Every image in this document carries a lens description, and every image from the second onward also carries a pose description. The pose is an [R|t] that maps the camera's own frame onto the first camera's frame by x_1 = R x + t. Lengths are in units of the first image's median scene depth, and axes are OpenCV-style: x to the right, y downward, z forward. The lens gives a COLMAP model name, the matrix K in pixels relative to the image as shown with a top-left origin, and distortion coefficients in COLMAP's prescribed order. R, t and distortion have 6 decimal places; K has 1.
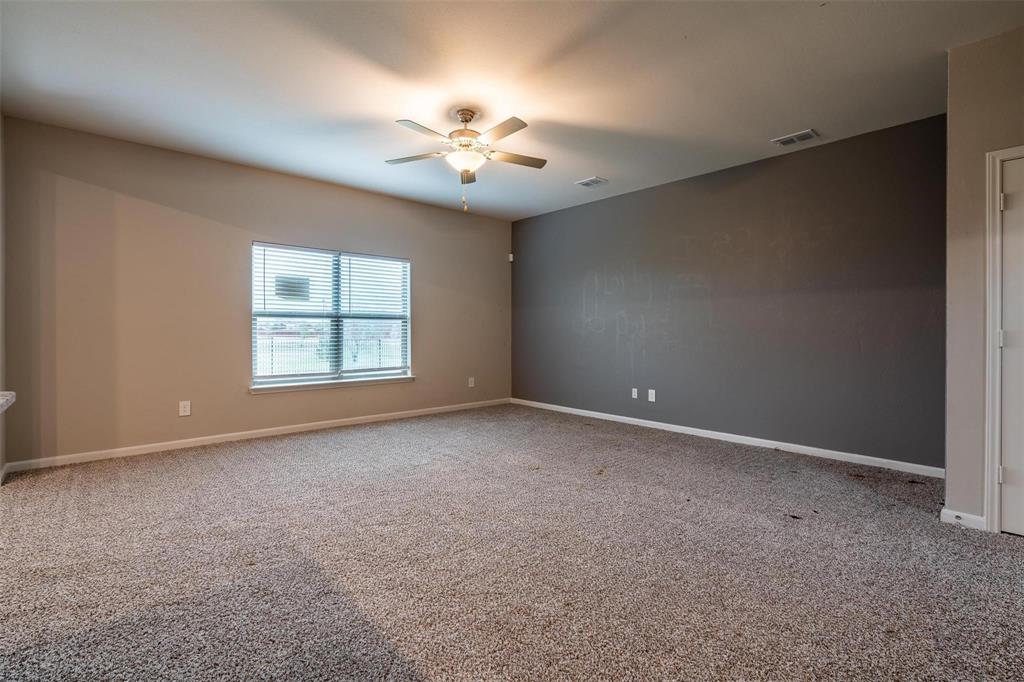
lens RADIAL K [[467.3, 0, 513.3], [0, 467.3, 329.0], [0, 0, 1]] dist [-0.001970, 0.002256]
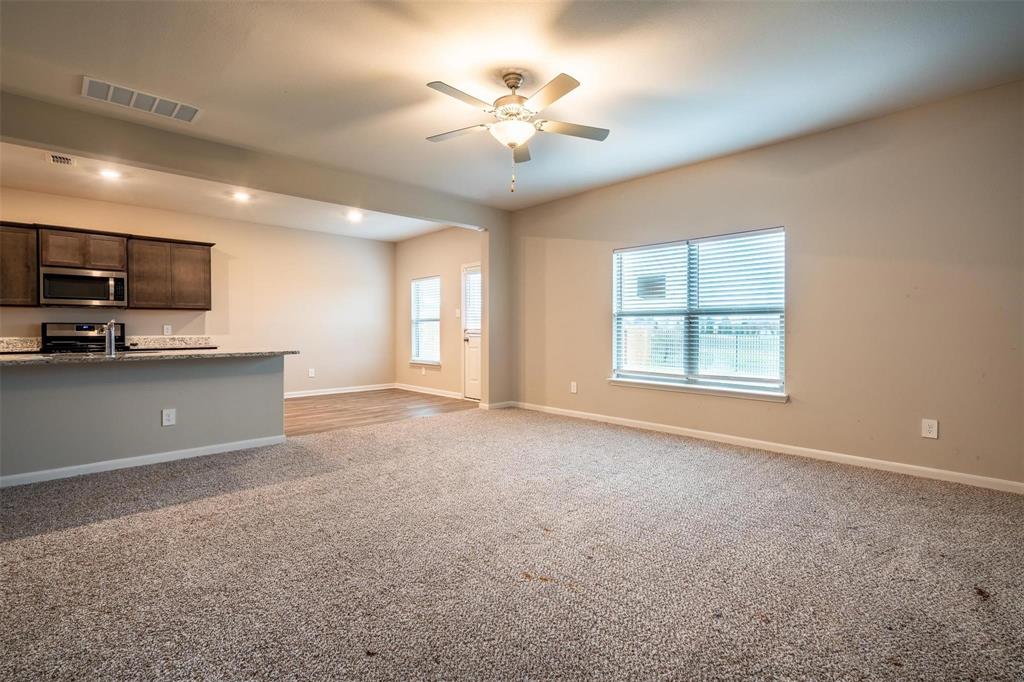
lens RADIAL K [[467.3, 0, 519.8], [0, 467.3, 334.6], [0, 0, 1]] dist [-0.001970, 0.002256]
pose [[0.033692, 0.010321, -0.999379, 0.506730], [0.000050, 0.999947, 0.010329, 0.004835], [0.999432, -0.000398, 0.033689, 0.655091]]
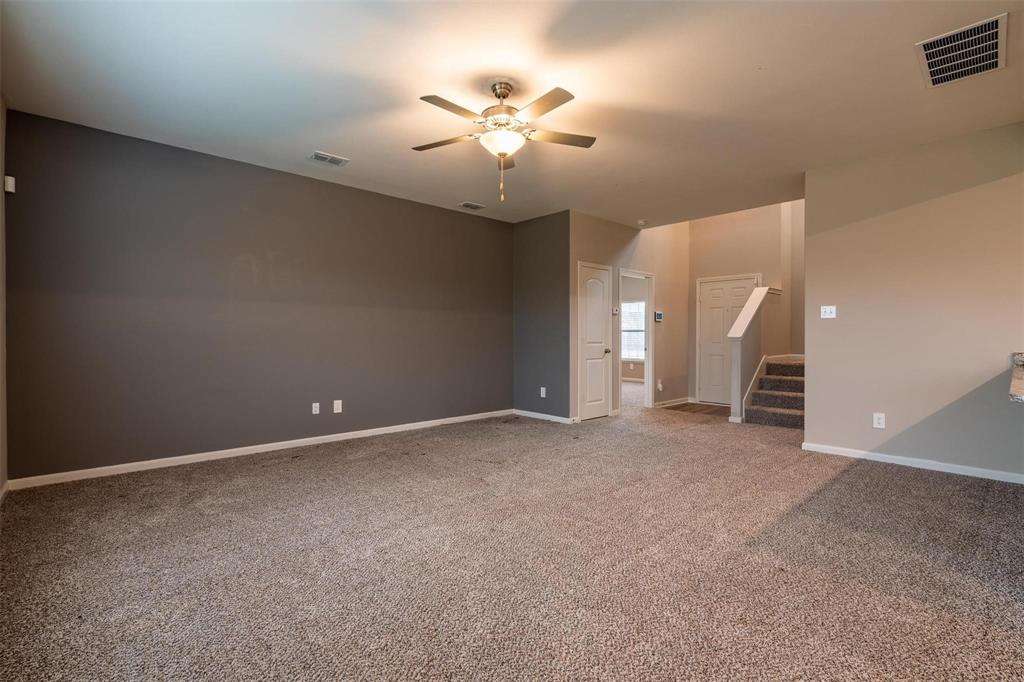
lens RADIAL K [[467.3, 0, 516.1], [0, 467.3, 335.7], [0, 0, 1]] dist [-0.001970, 0.002256]
pose [[-0.011625, 0.000329, 0.999932, -0.645729], [-0.000965, 0.999999, -0.000341, 0.000477], [-0.999932, -0.000969, -0.011625, 0.651376]]
